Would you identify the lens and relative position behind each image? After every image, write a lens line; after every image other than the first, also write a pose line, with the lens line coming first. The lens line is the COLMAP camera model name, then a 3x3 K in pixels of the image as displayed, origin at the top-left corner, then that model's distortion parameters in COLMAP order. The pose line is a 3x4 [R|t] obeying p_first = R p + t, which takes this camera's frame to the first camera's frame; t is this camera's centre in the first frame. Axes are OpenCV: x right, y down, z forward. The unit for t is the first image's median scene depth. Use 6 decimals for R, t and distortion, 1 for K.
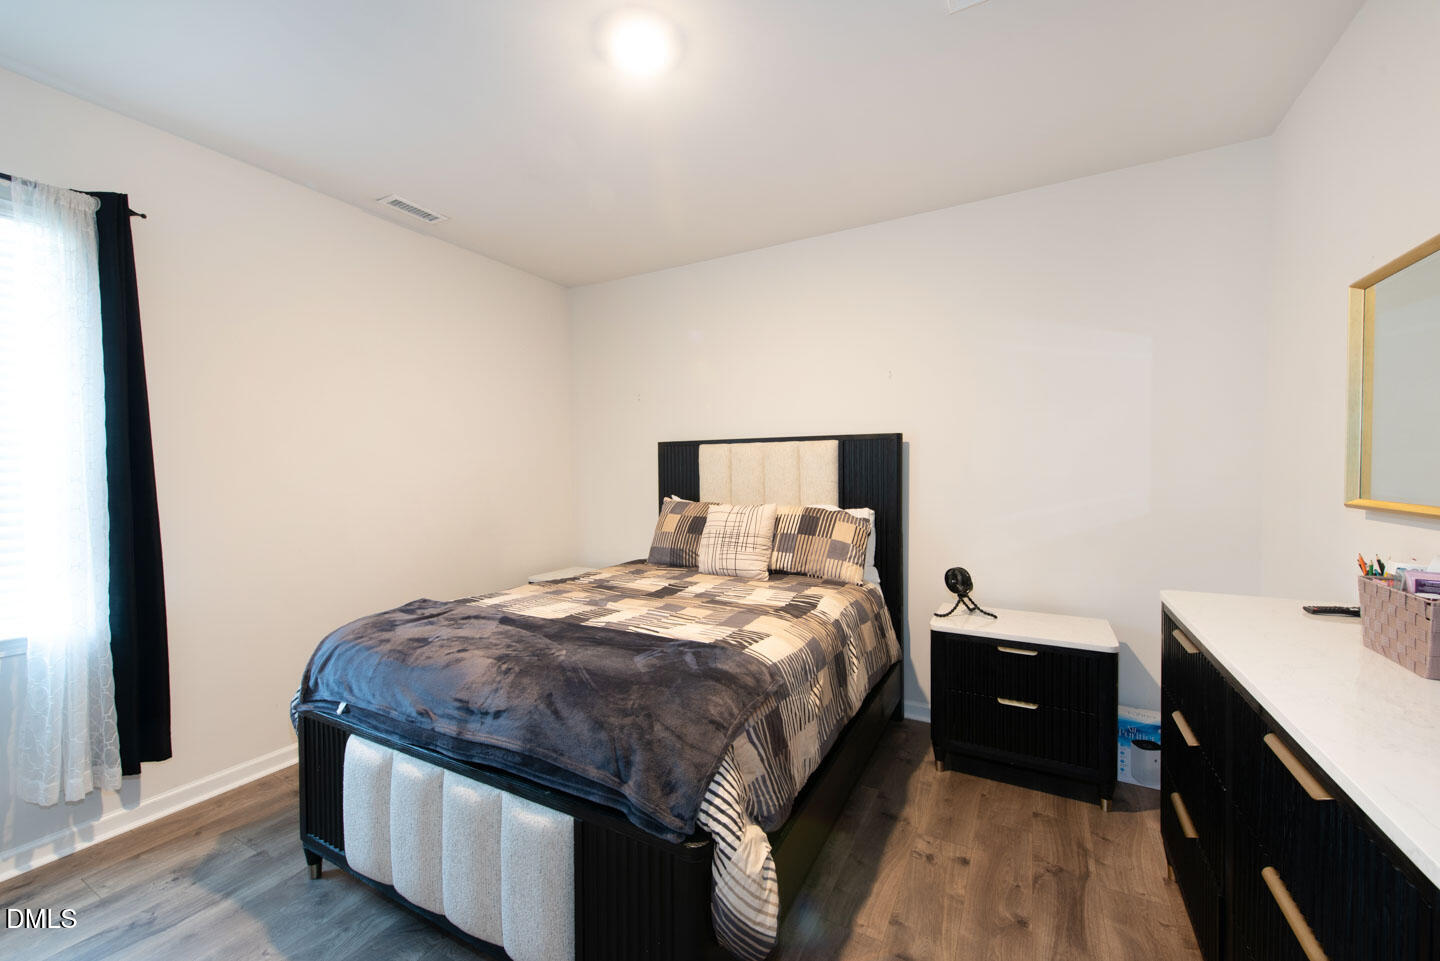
lens RADIAL K [[567.1, 0, 720.0], [0, 567.1, 480.5], [0, 0, 1]] dist [0.001438, 0.000045]
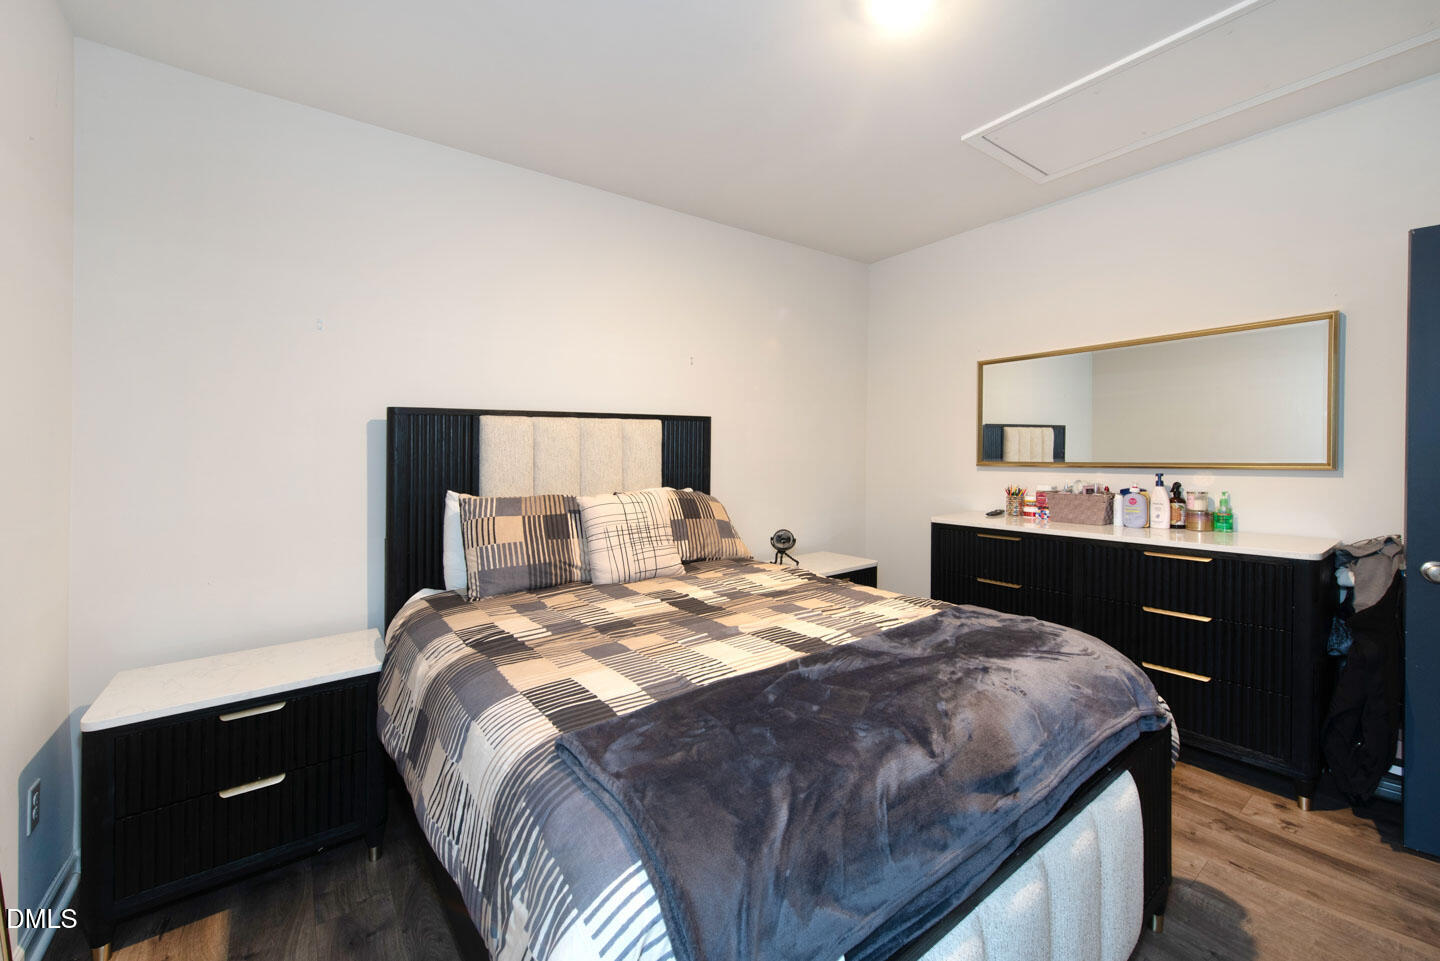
lens RADIAL K [[573.0, 0, 719.4], [0, 573.0, 450.0], [0, 0, 1]] dist [0.001063, 0.000031]
pose [[0.407106, -0.001162, 0.913380, -0.656021], [0.022050, 0.999720, -0.008557, -0.009585], [-0.913115, 0.023624, 0.407018, 0.519488]]
